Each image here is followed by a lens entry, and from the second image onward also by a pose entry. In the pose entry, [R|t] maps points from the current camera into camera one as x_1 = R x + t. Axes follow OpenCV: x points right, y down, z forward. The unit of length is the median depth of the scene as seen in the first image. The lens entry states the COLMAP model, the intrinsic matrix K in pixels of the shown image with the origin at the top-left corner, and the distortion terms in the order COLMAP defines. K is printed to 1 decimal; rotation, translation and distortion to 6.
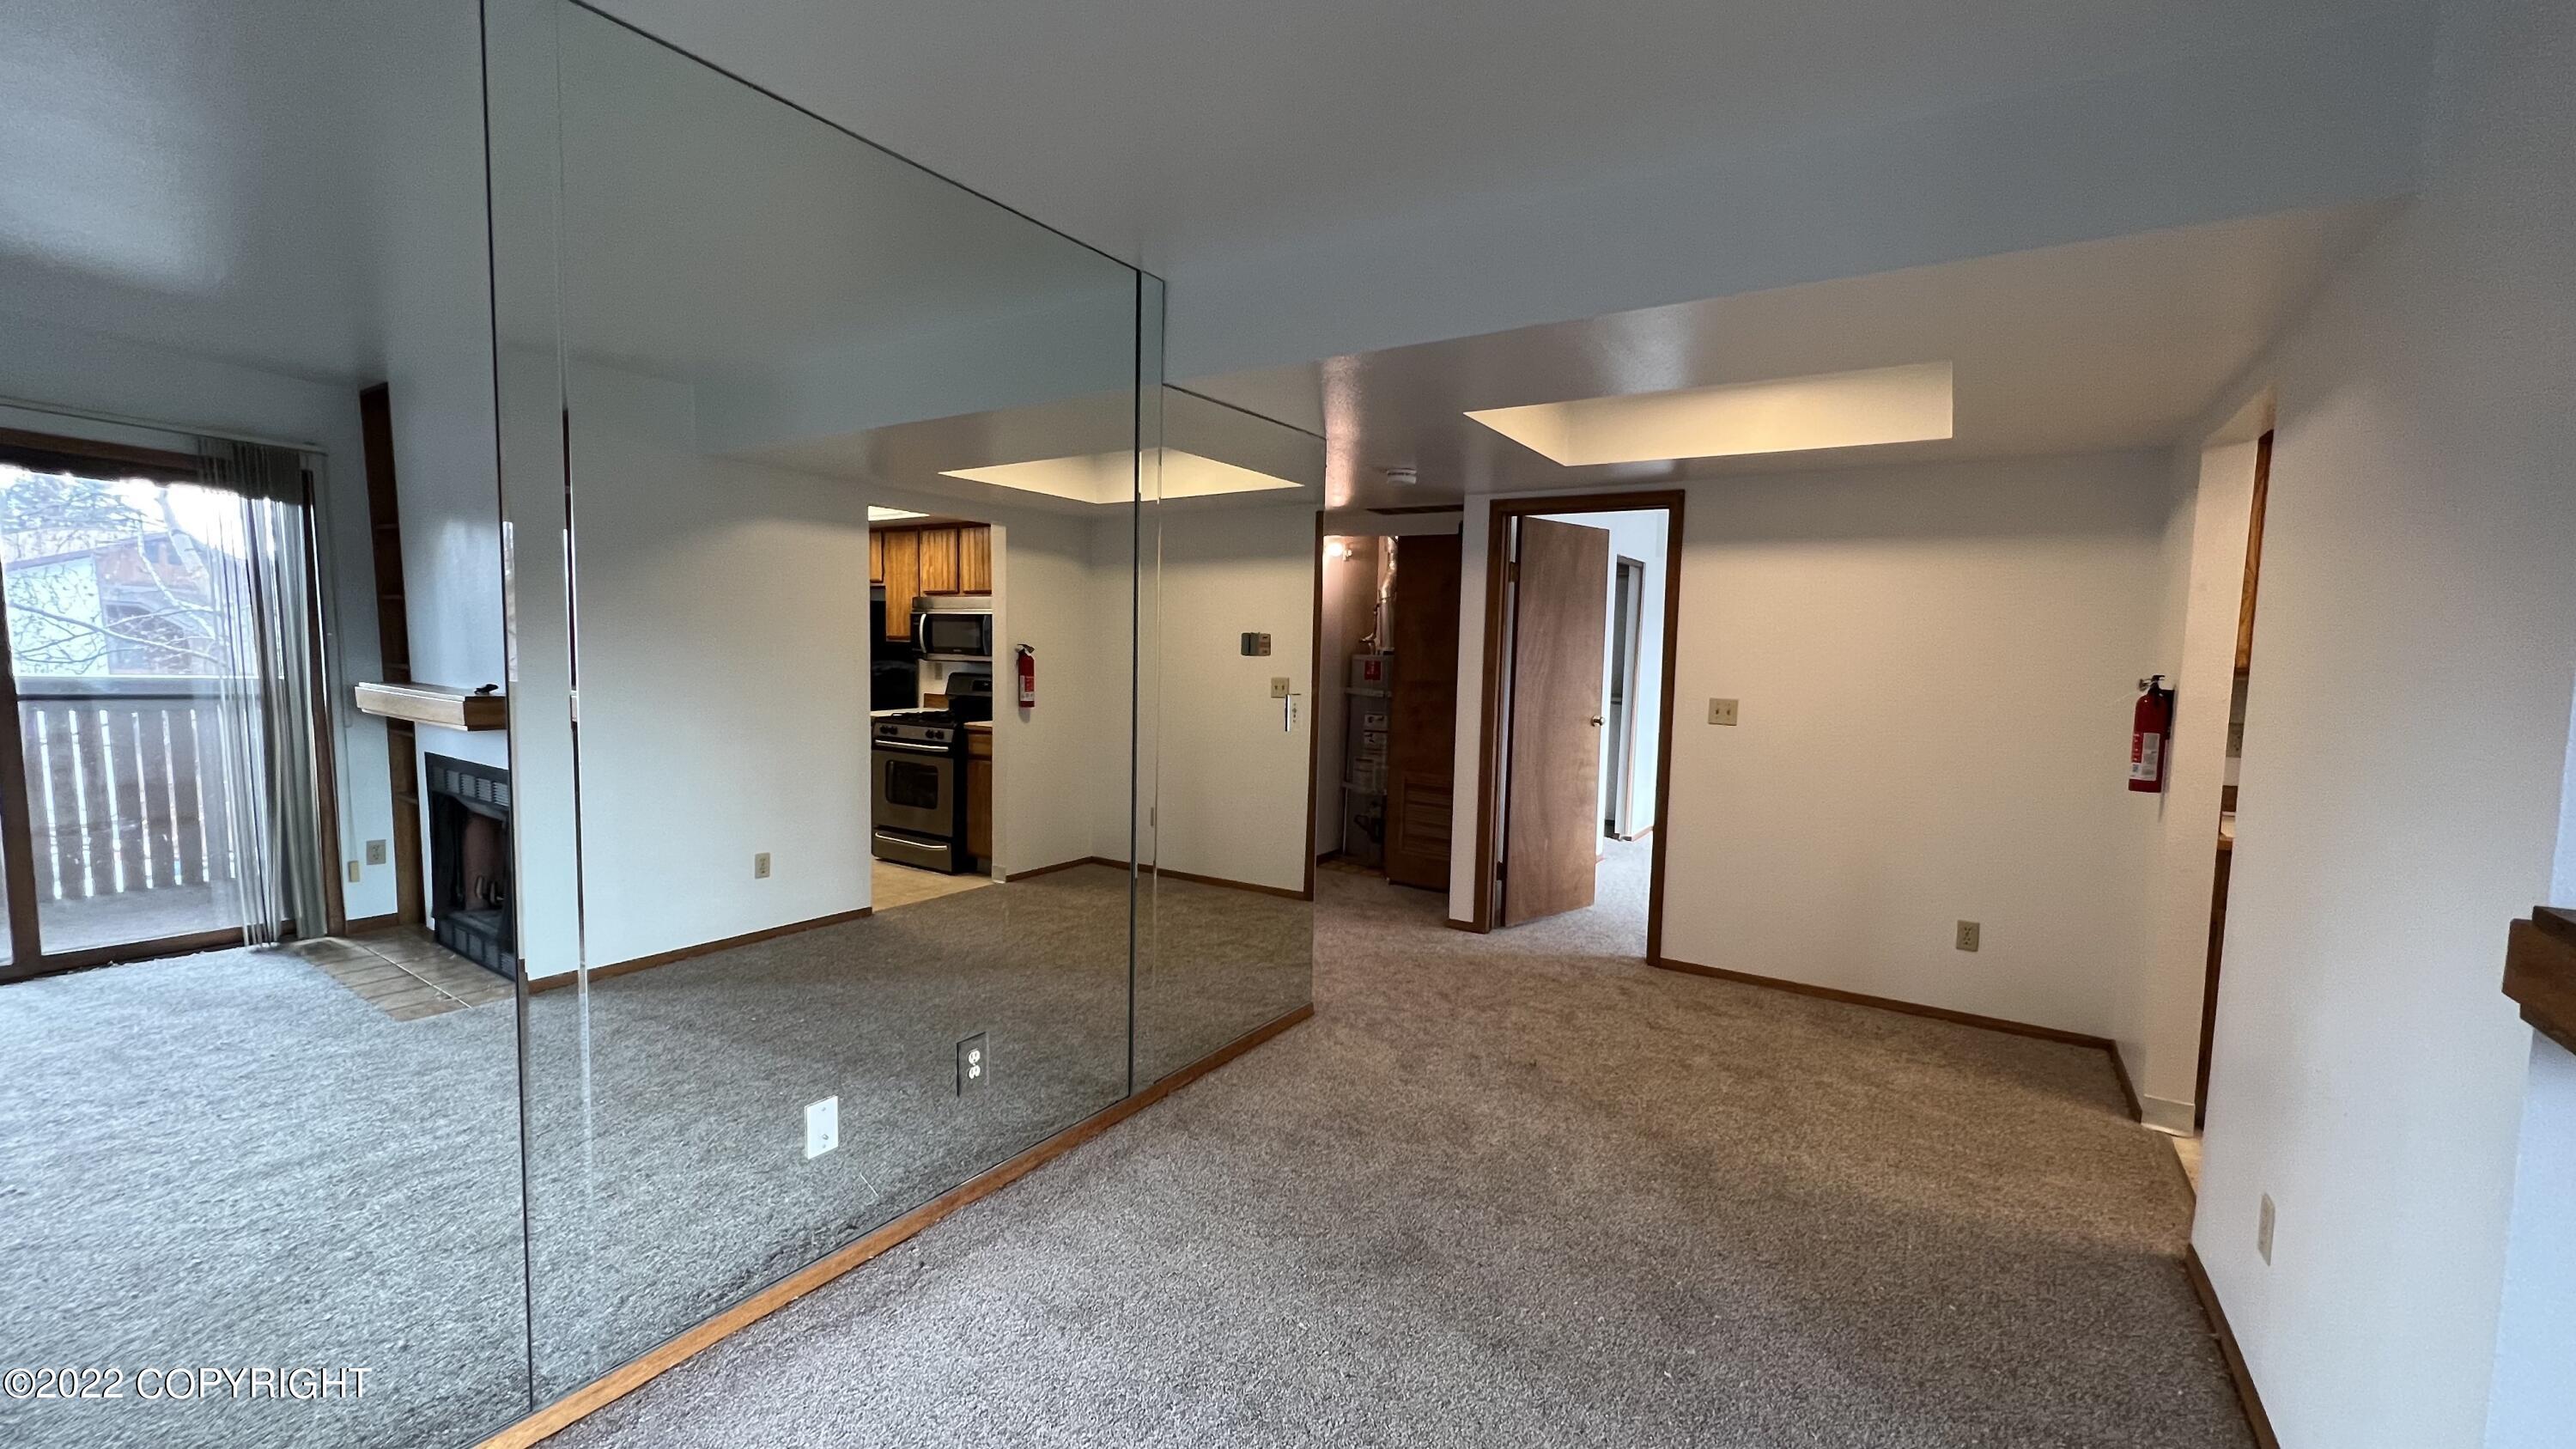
lens RADIAL K [[1033.2, 0, 1291.0], [0, 1033.2, 723.8], [0, 0, 1]] dist [0.005705, -0.000119]
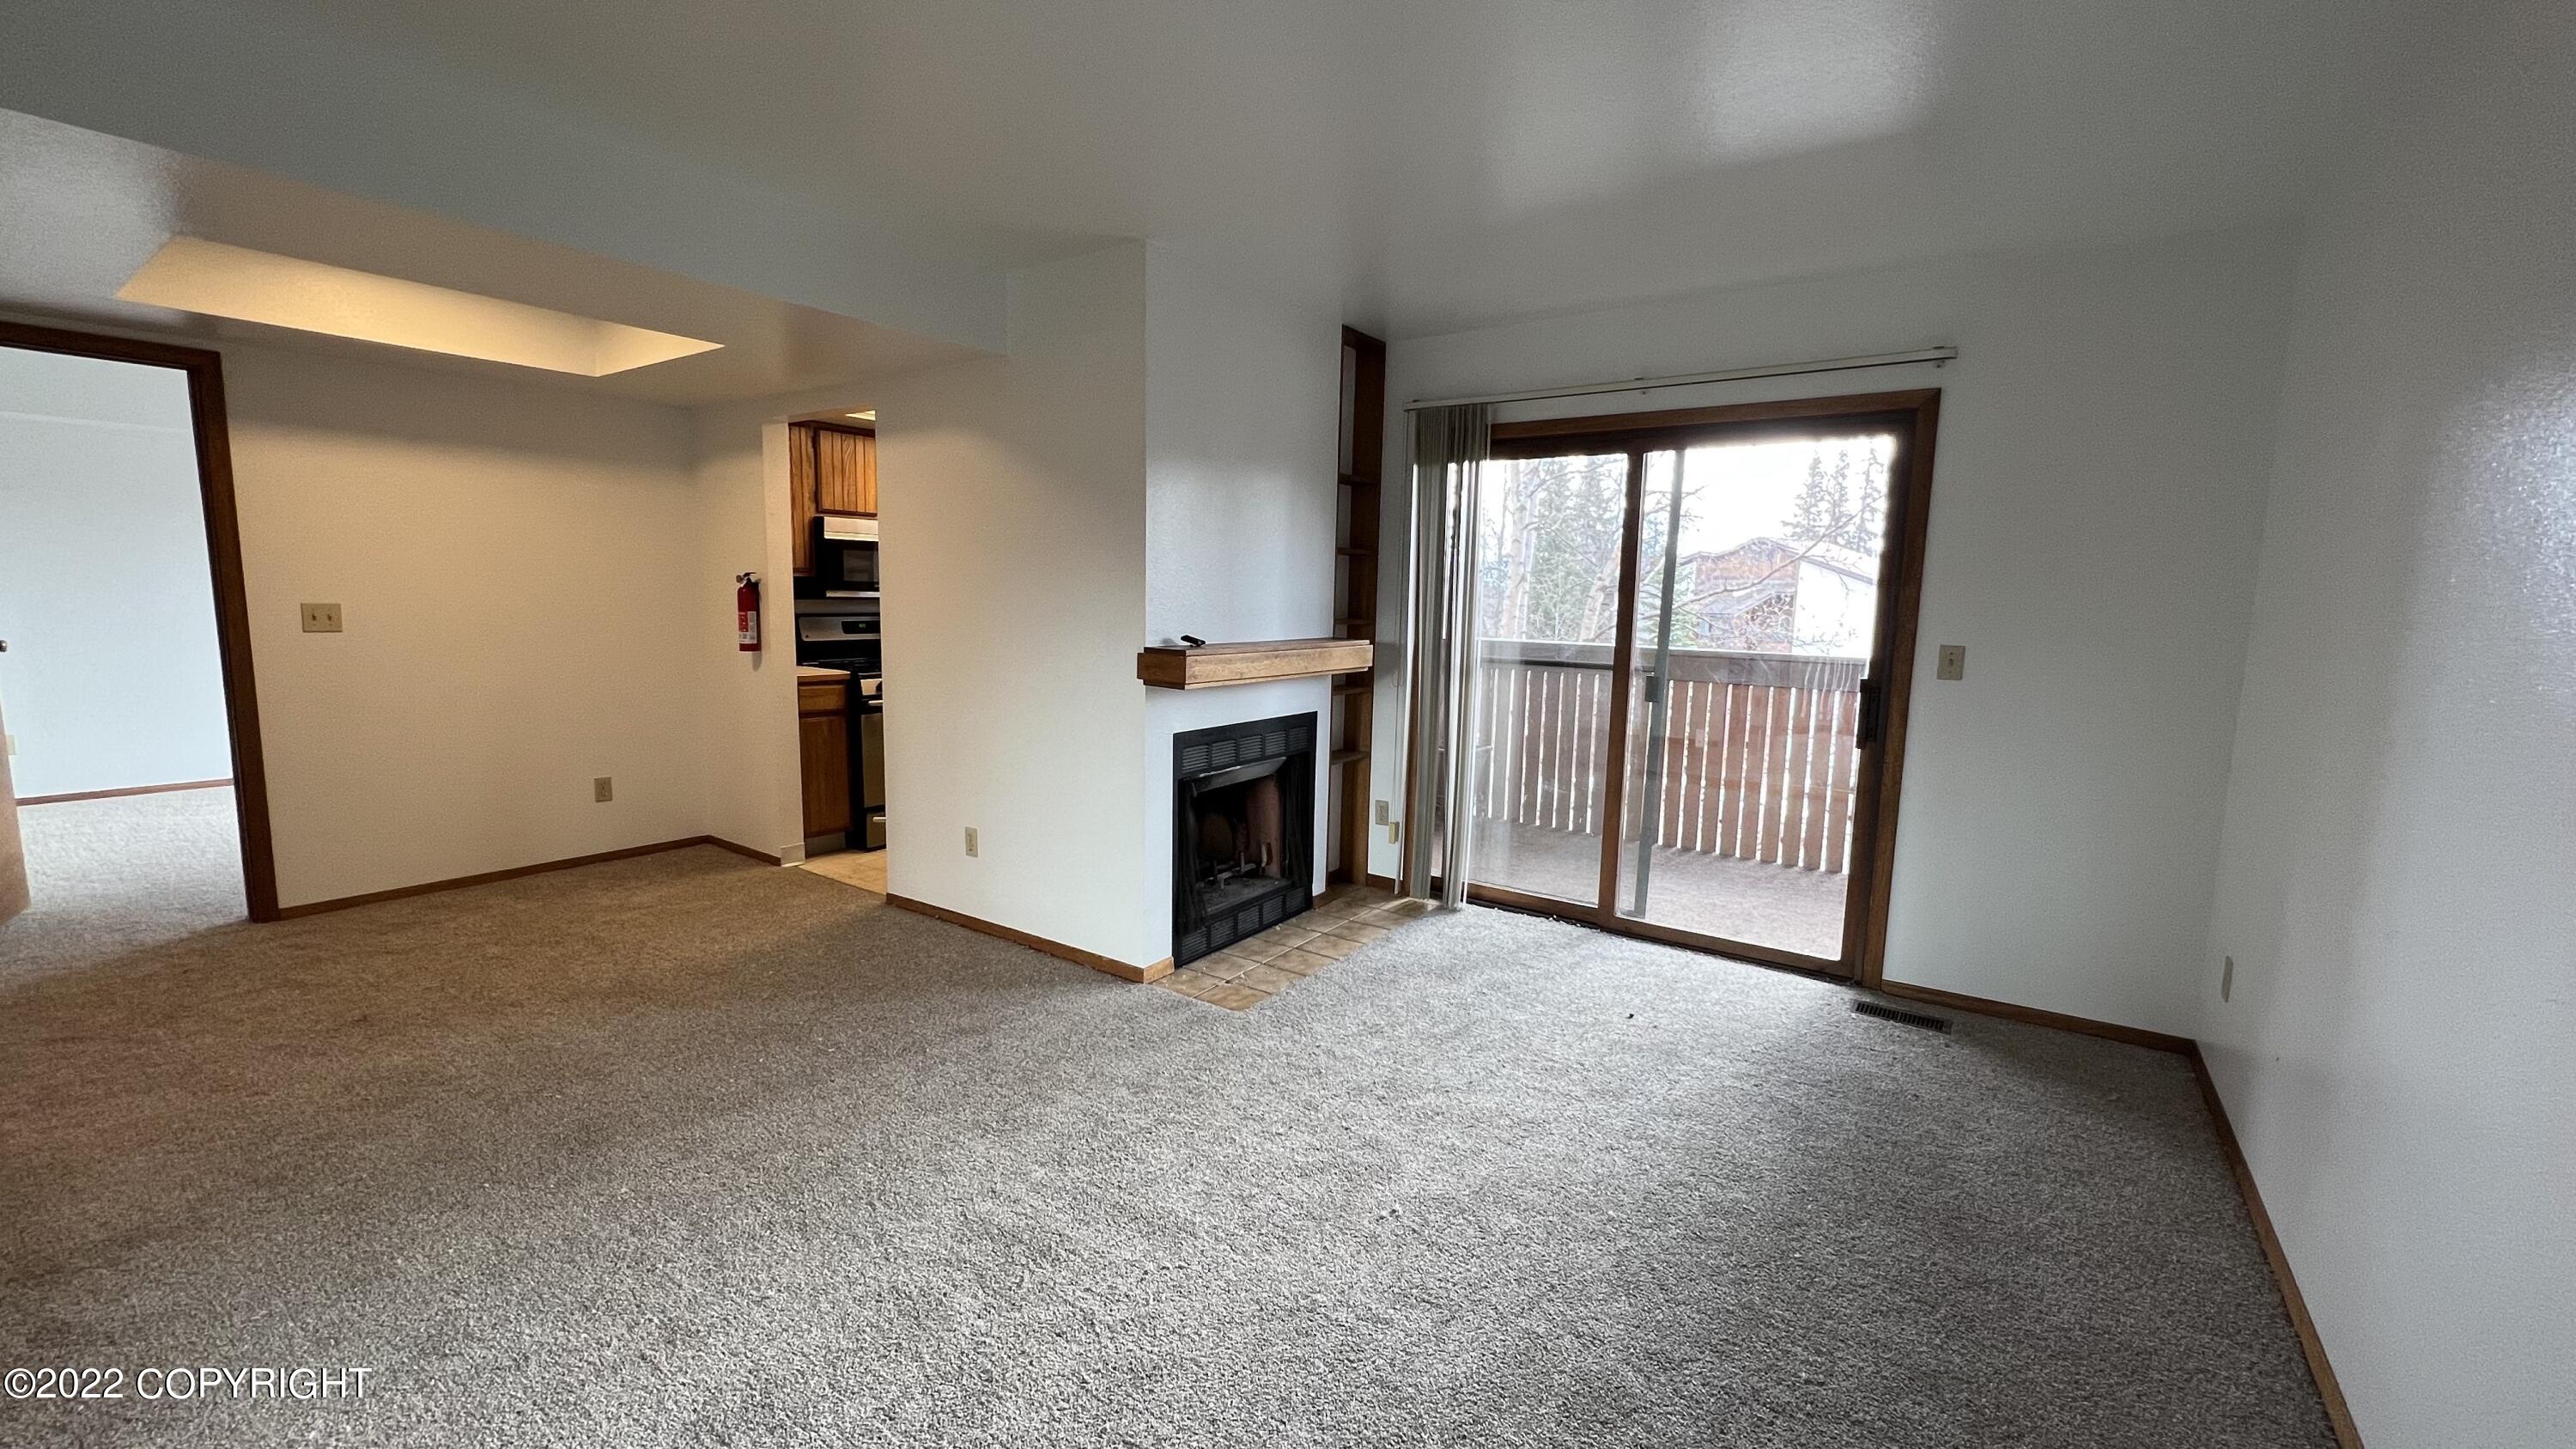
lens RADIAL K [[1033.2, 0, 1291.0], [0, 1033.2, 723.8], [0, 0, 1]] dist [0.005705, -0.000119]
pose [[0.039827, -0.152033, 0.987573, -0.412285], [0.058038, 0.987040, 0.149611, -0.005847], [-0.997520, 0.051358, 0.048134, 0.104833]]
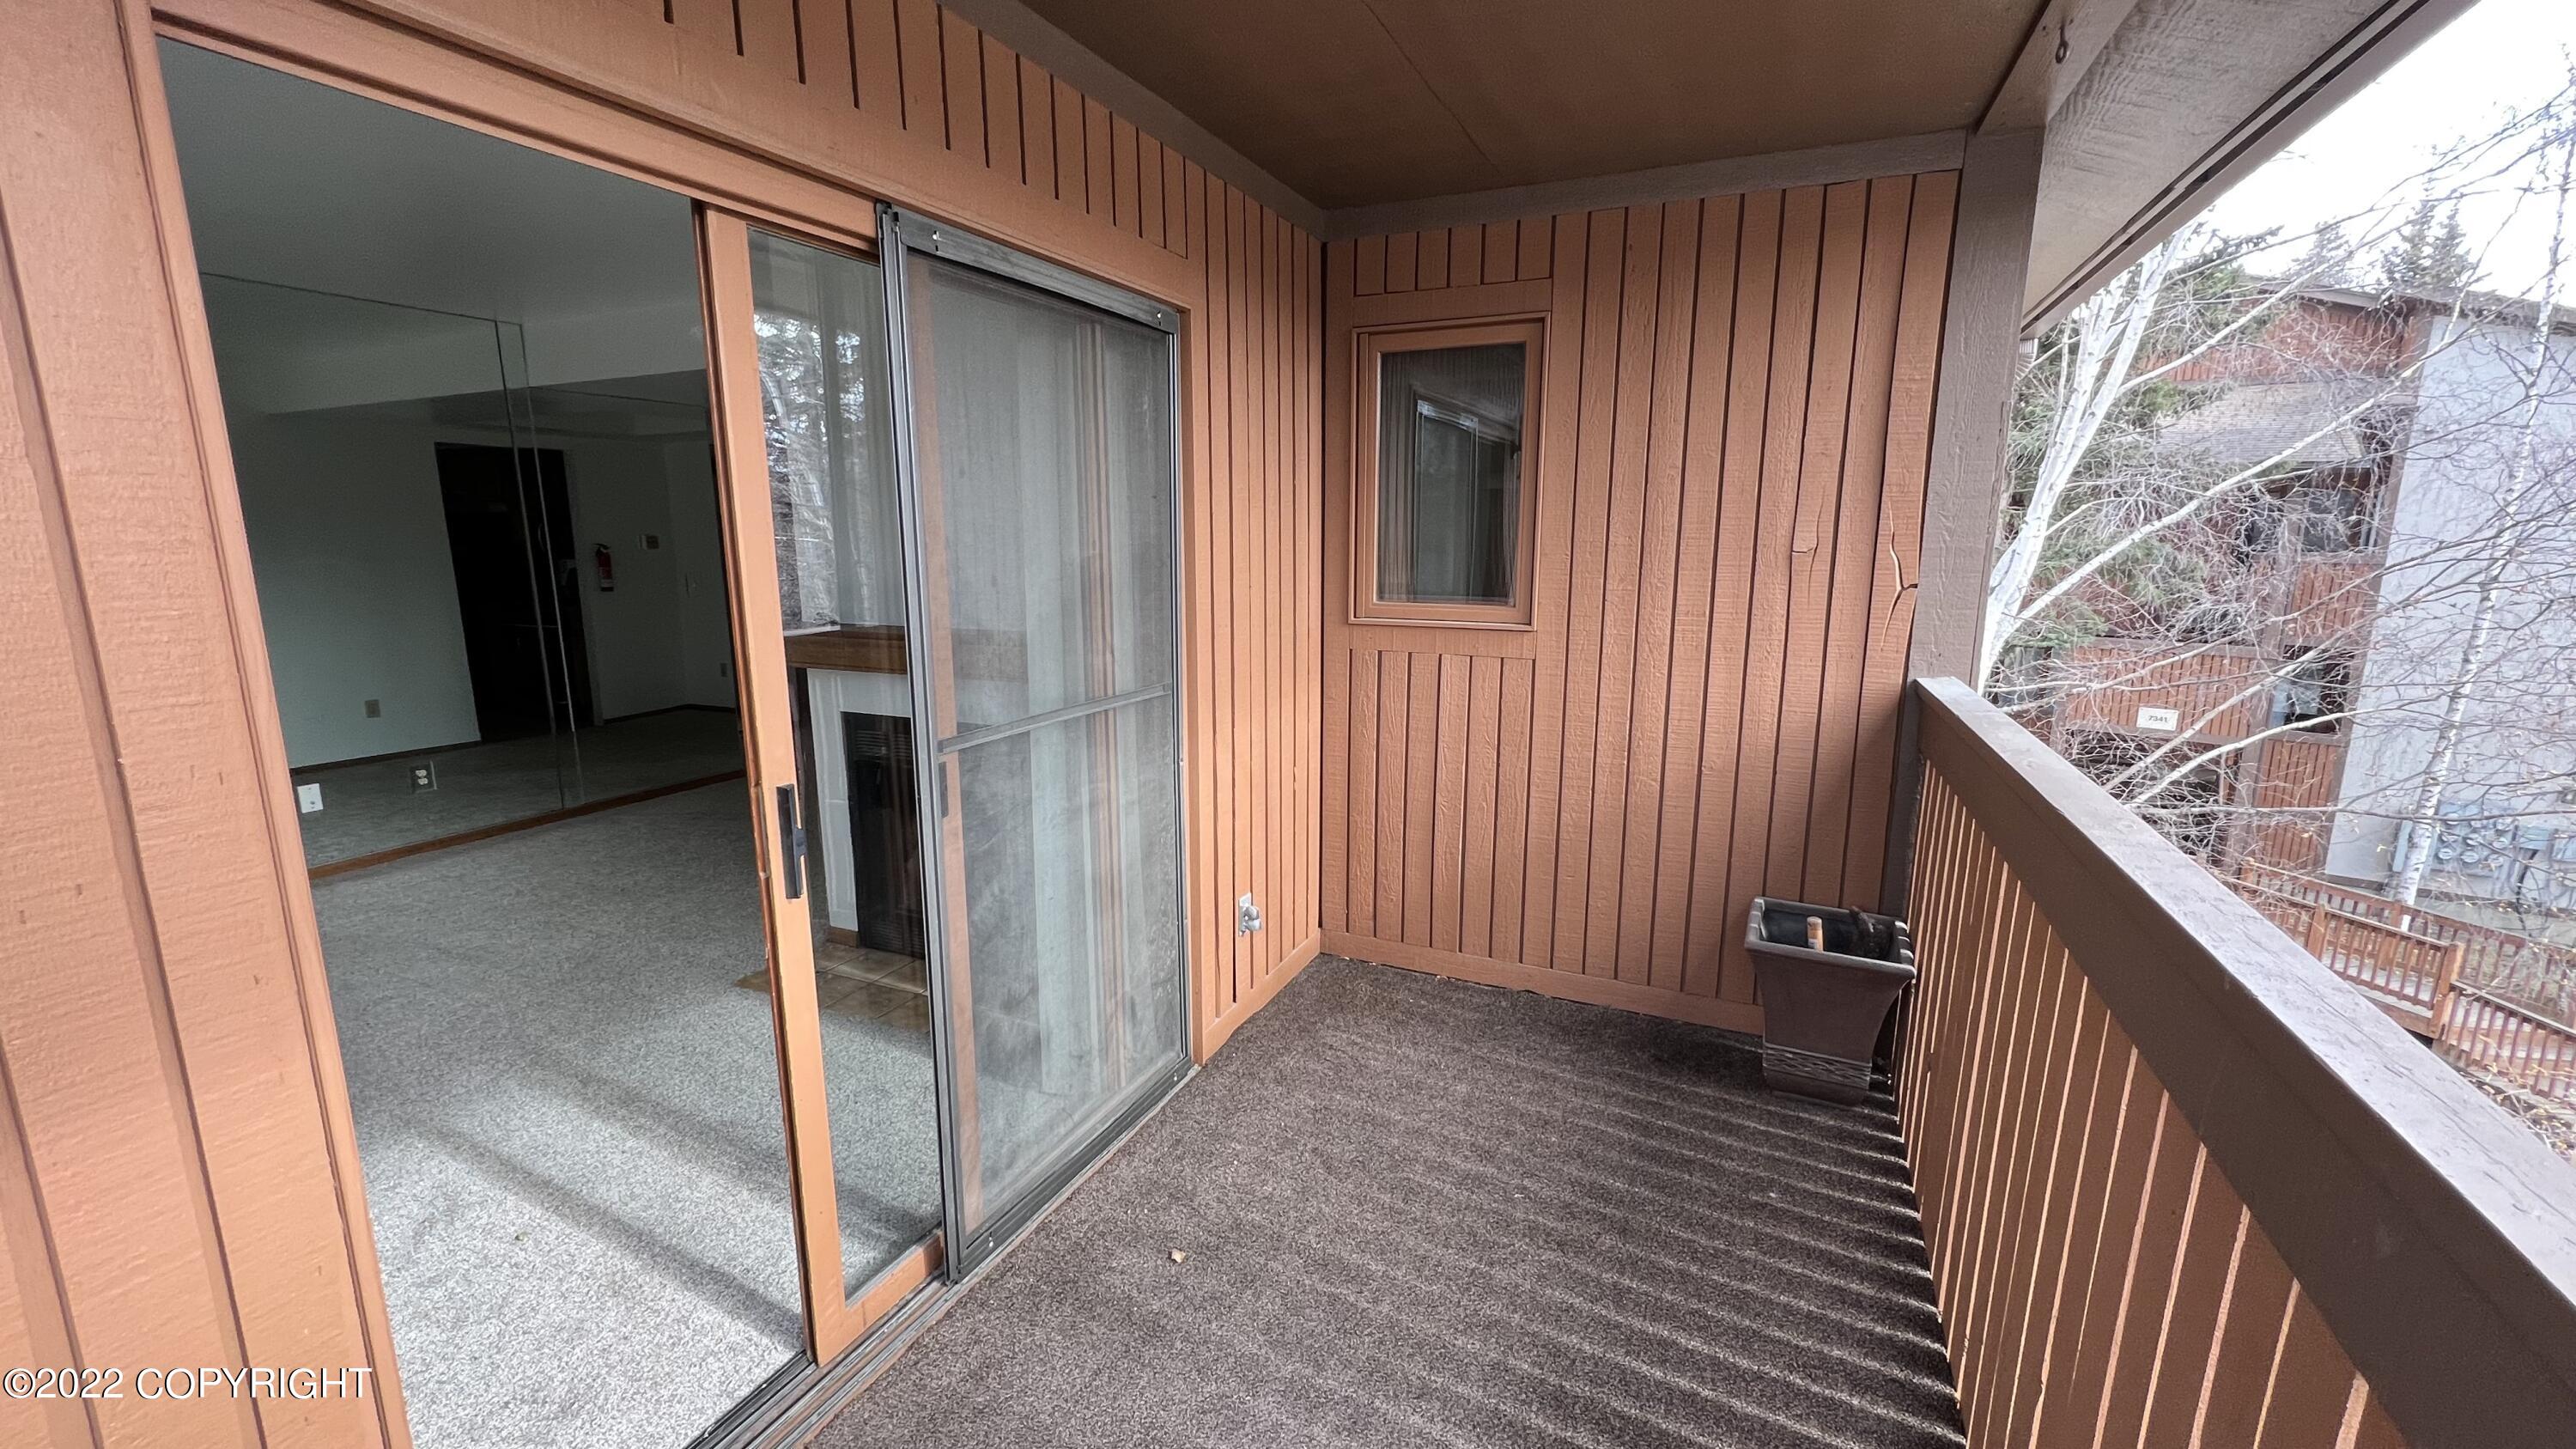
lens RADIAL K [[1033.2, 0, 1291.0], [0, 1033.2, 723.8], [0, 0, 1]] dist [0.005705, -0.000119]
pose [[0.990299, -0.047678, 0.130519, 0.522457], [0.033220, 0.993288, 0.110794, 0.041562], [-0.134926, -0.105384, 0.985236, -0.540878]]
